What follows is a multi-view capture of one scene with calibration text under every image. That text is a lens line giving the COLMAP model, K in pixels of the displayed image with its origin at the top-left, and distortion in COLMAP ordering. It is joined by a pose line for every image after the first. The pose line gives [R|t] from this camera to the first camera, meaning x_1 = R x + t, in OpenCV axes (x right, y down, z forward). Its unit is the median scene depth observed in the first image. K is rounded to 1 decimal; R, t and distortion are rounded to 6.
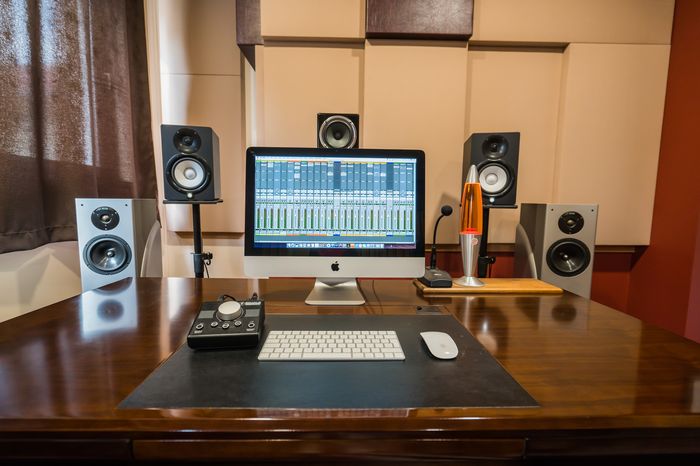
lens RADIAL K [[313.2, 0, 349.3], [0, 313.2, 229.7], [0, 0, 1]] dist [0.002678, 0.000232]
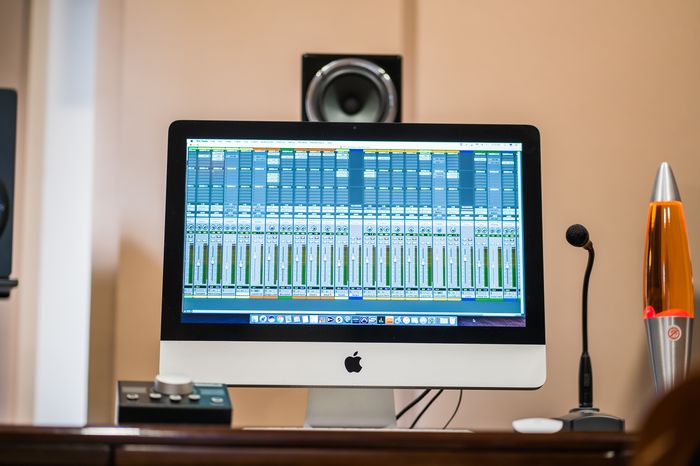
lens RADIAL K [[1705.1, 0, 349.6], [0, 1705.1, 233.0], [0, 0, 1]] dist [0.288307, 0.000000]
pose [[0.999964, -0.004942, -0.006860, -0.031549], [0.003094, 0.968993, -0.247067, 0.555627], [0.007868, 0.247037, 0.968974, -1.510209]]
